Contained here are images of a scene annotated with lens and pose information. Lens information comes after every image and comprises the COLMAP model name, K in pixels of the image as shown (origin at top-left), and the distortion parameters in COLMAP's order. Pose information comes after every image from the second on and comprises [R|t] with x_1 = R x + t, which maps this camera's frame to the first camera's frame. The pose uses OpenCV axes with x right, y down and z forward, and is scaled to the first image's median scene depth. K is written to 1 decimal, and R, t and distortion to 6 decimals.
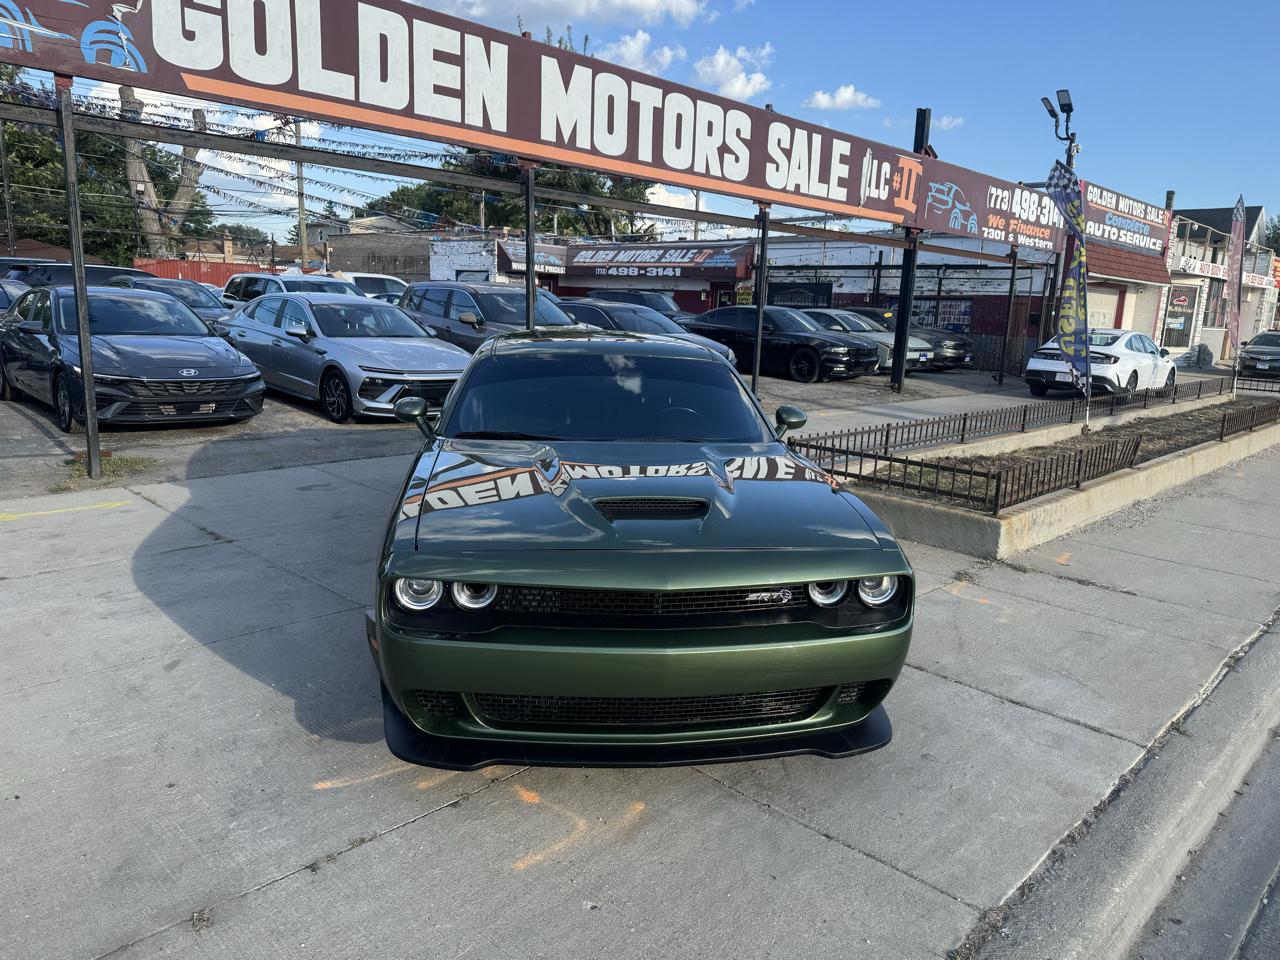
lens RADIAL K [[897.9, 0, 637.6], [0, 897.9, 478.4], [0, 0, 1]] dist [0.038924, -0.051996]
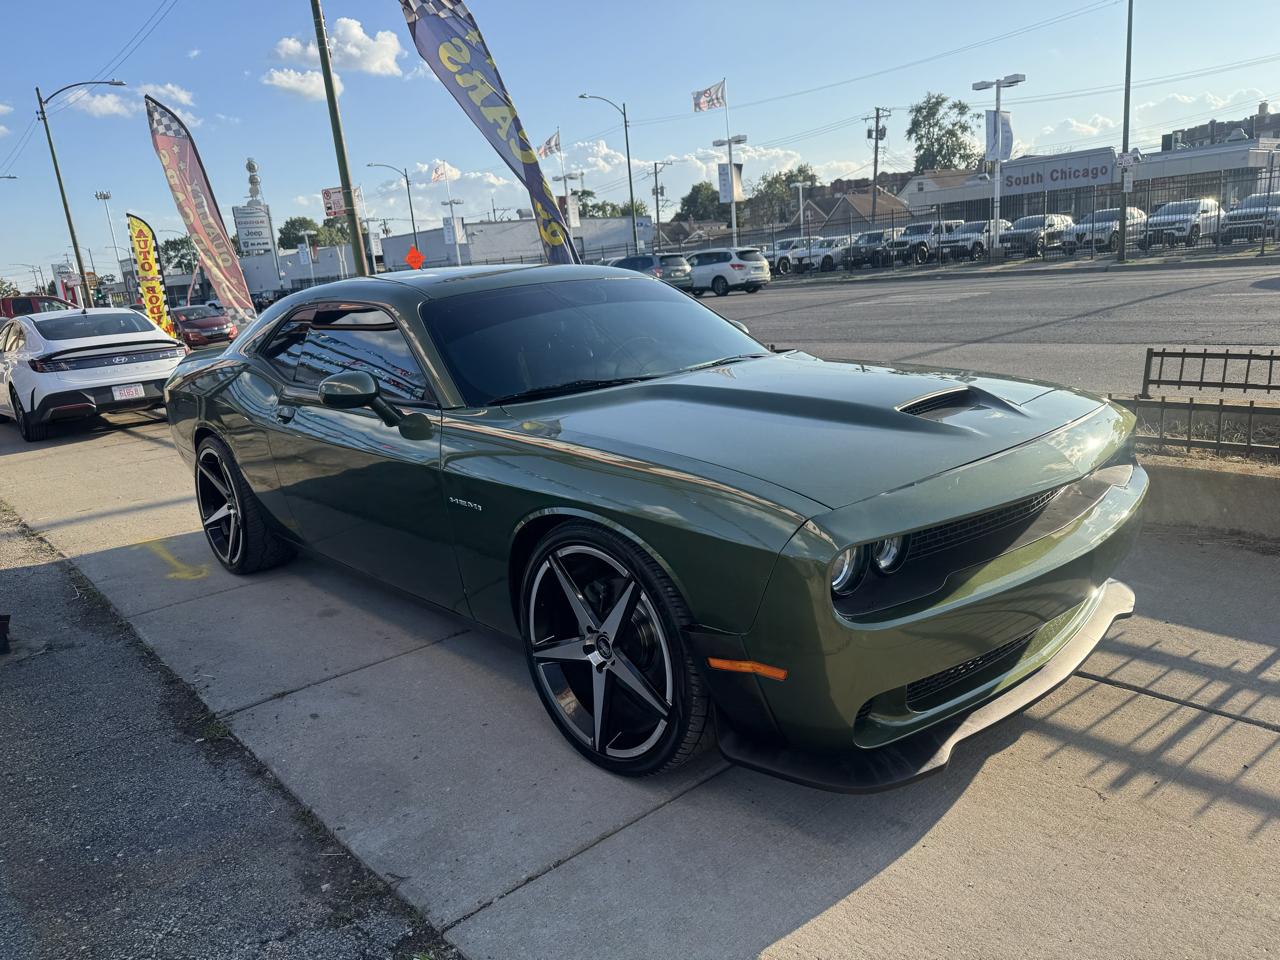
lens RADIAL K [[897.9, 0, 639.6], [0, 897.9, 487.3], [0, 0, 1]] dist [0.038924, -0.051996]
pose [[0.072276, -0.288462, 0.954760, -0.088409], [0.280832, 0.924419, 0.258036, -0.128299], [-0.957032, 0.249478, 0.147822, 0.699686]]
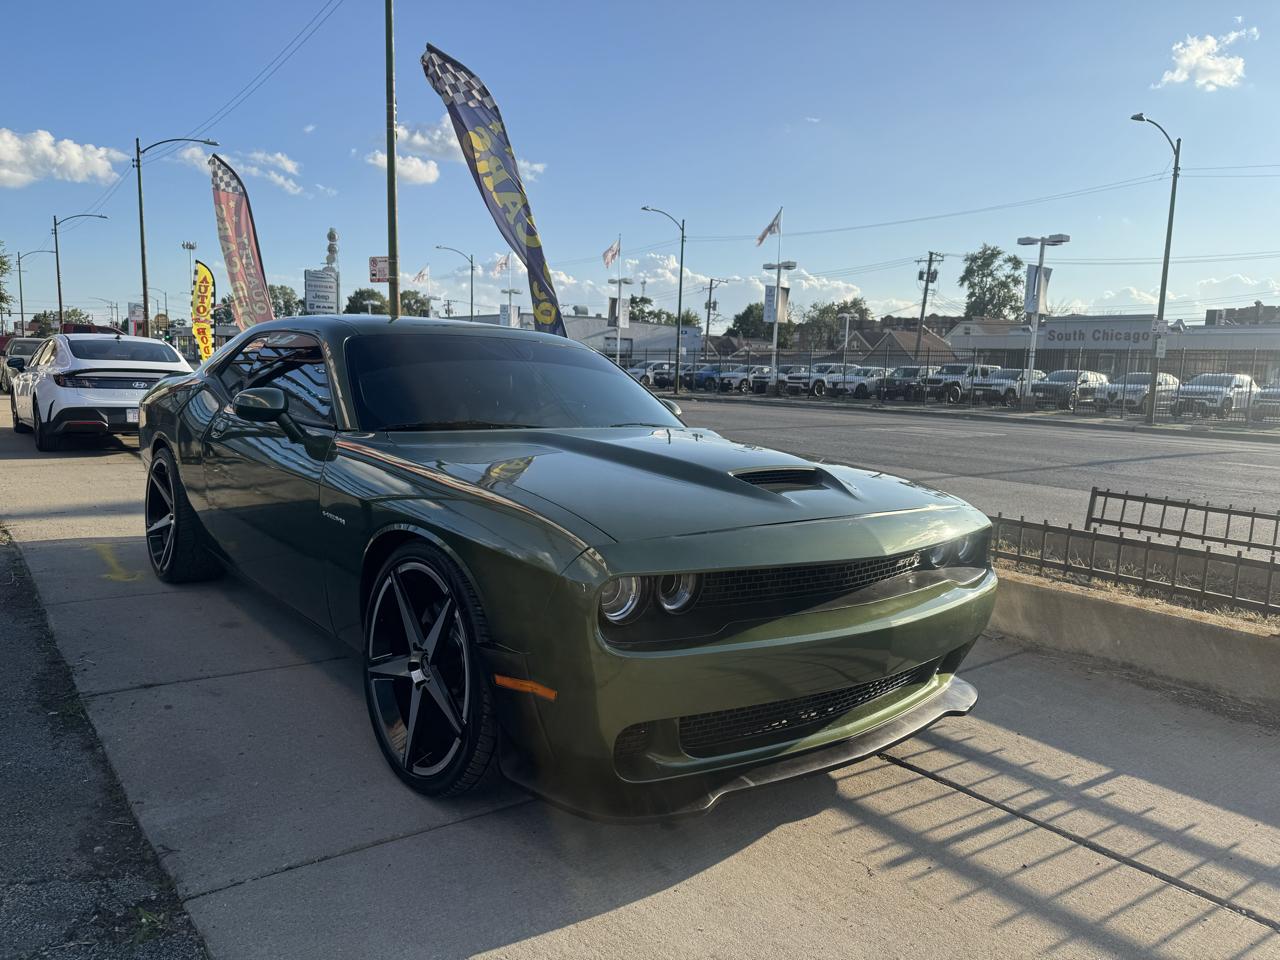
lens RADIAL K [[897.9, 0, 638.1], [0, 897.9, 489.0], [0, 0, 1]] dist [0.038924, -0.051996]
pose [[0.133768, -0.167739, 0.976714, -0.096160], [0.162565, 0.975935, 0.145341, -0.111224], [-0.977588, 0.139338, 0.157818, 0.666406]]
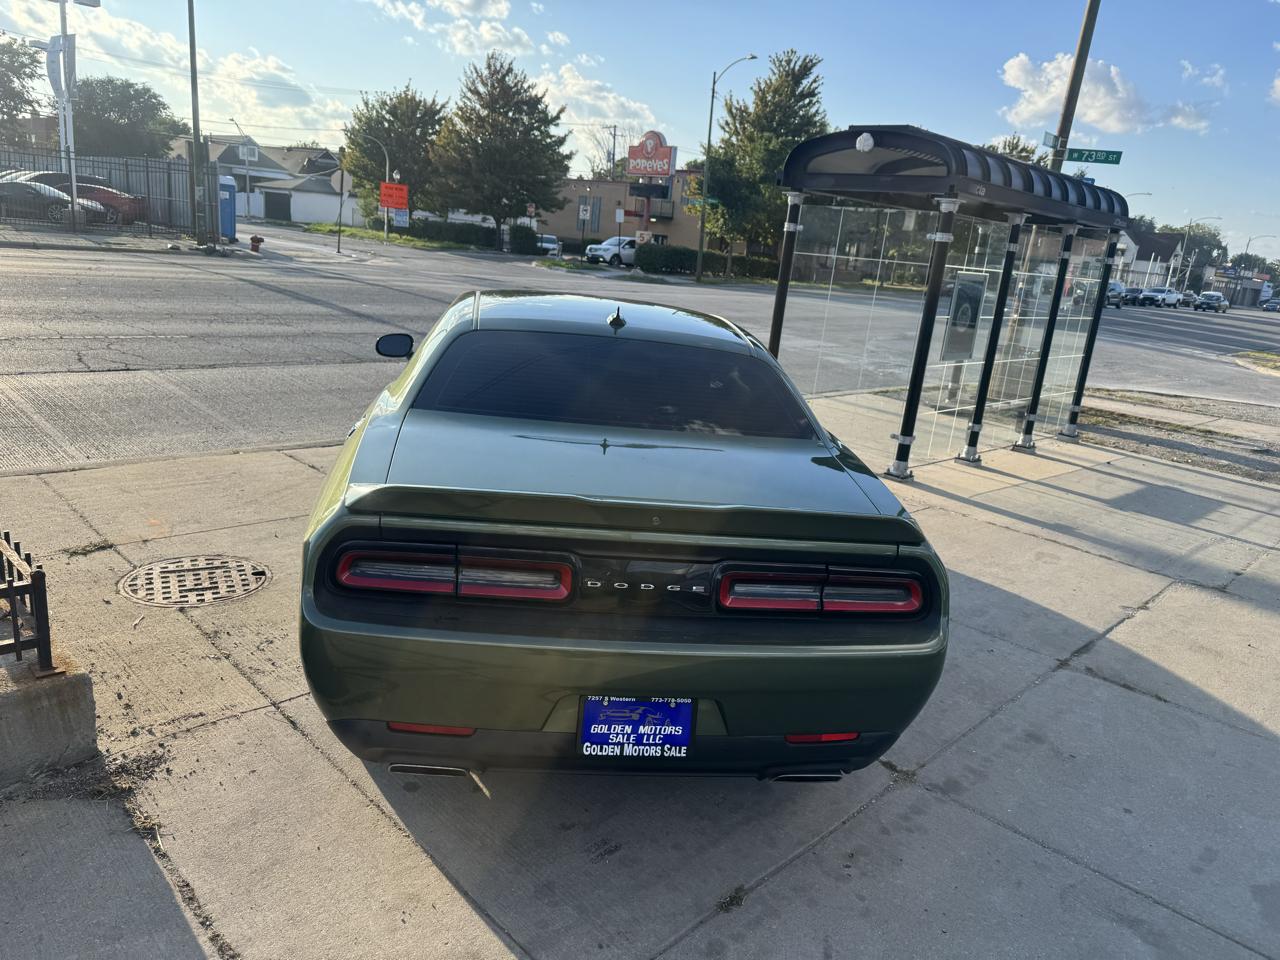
lens RADIAL K [[897.9, 0, 657.1], [0, 897.9, 490.1], [0, 0, 1]] dist [0.038924, -0.051996]
pose [[-0.990365, -0.128702, -0.051113, -0.025968], [-0.137948, 0.884582, 0.445517, -0.128500], [-0.012126, 0.448275, -0.893813, 0.611871]]
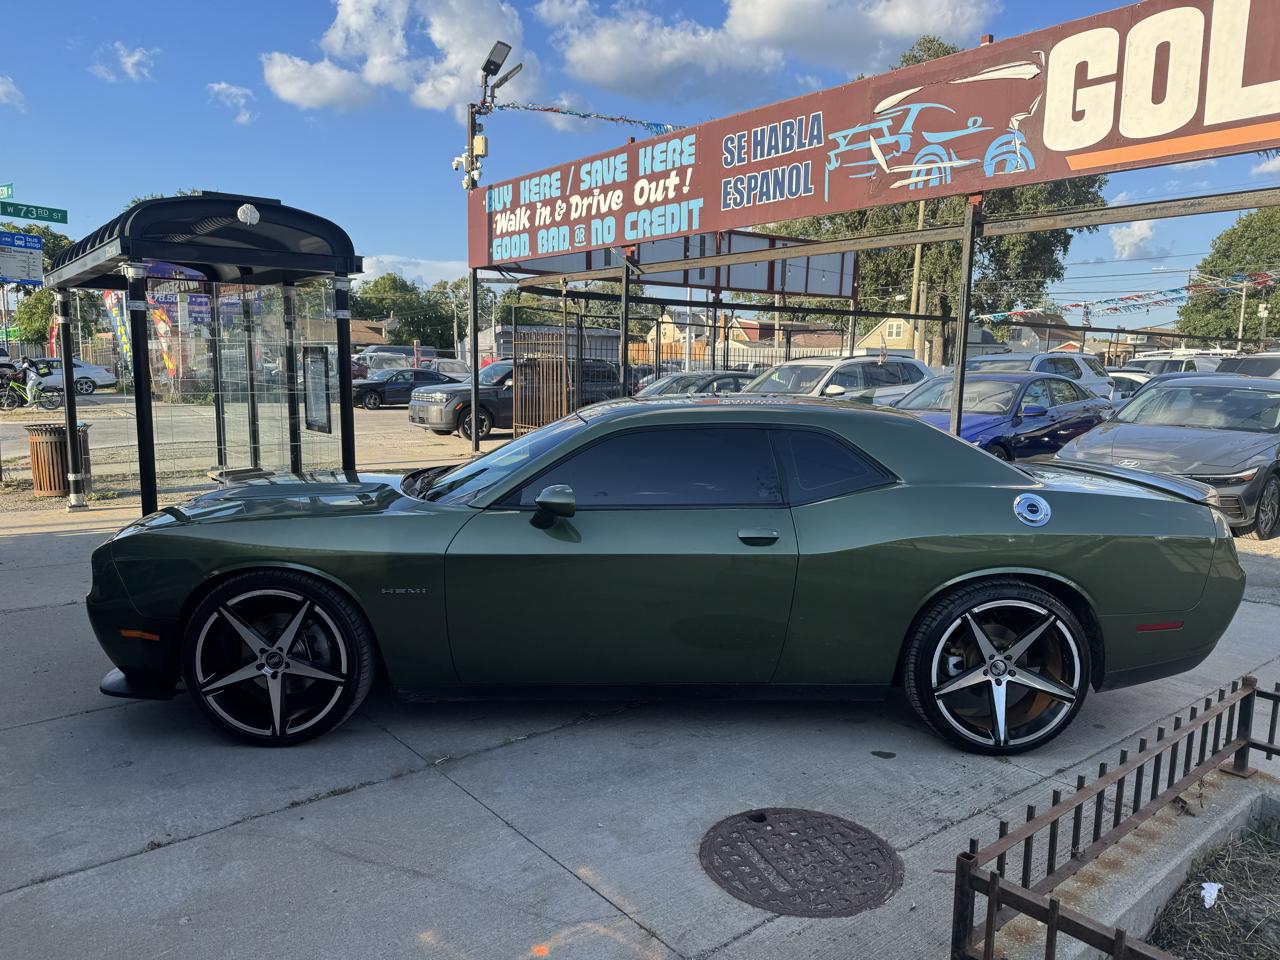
lens RADIAL K [[897.9, 0, 638.4], [0, 897.9, 494.2], [0, 0, 1]] dist [0.038924, -0.051996]
pose [[-0.117404, 0.098037, -0.988233, 0.277504], [-0.208871, 0.970418, 0.121084, -0.055538], [0.970870, 0.220629, -0.093454, 0.353979]]
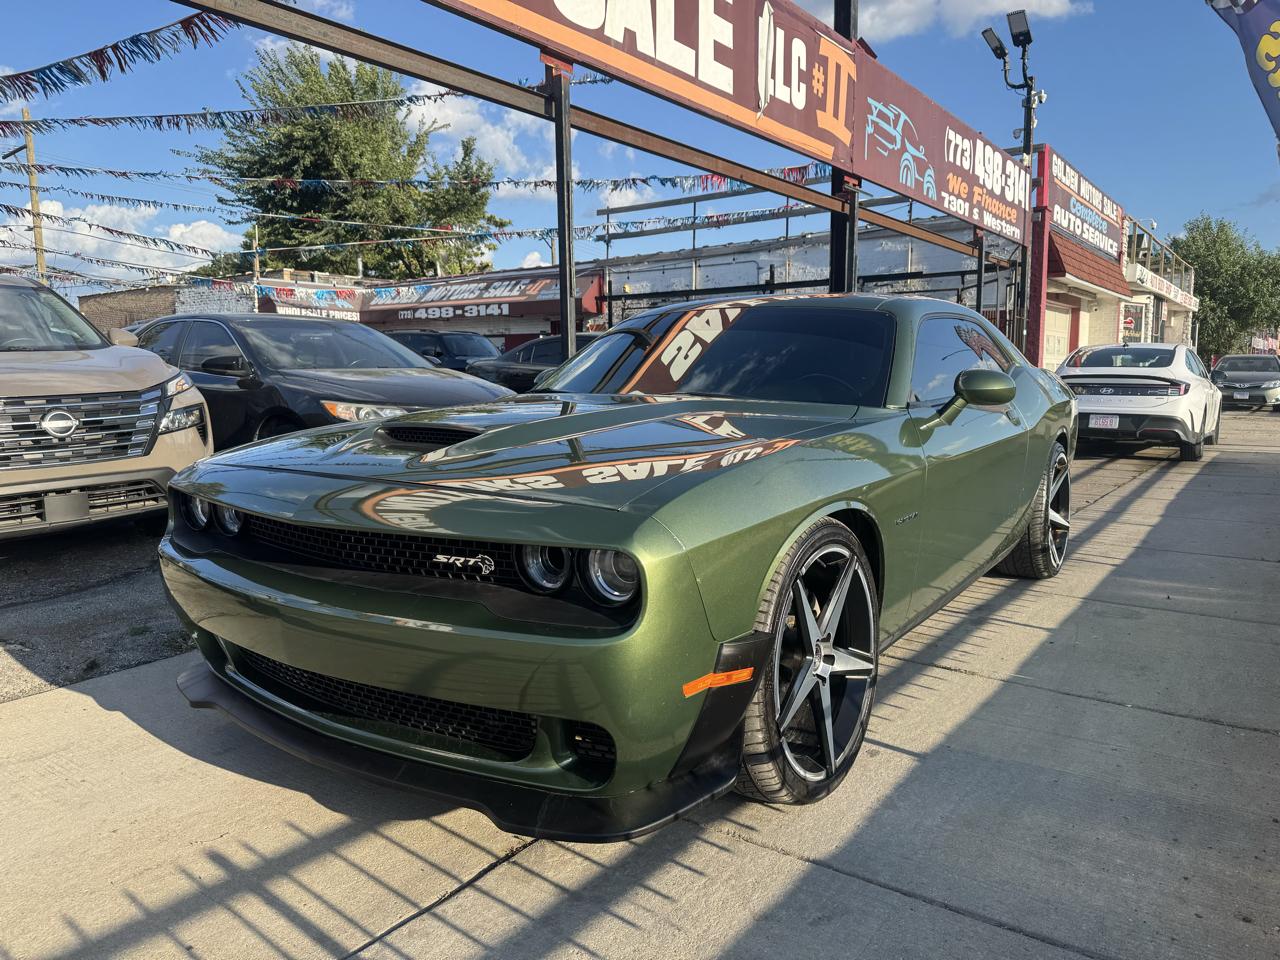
lens RADIAL K [[897.9, 0, 650.8], [0, 897.9, 475.5], [0, 0, 1]] dist [0.038924, -0.051996]
pose [[0.988314, -0.062318, 0.139112, 0.099249], [0.072681, 0.994846, -0.070700, -0.062464], [-0.133990, 0.079984, 0.987750, 0.508182]]
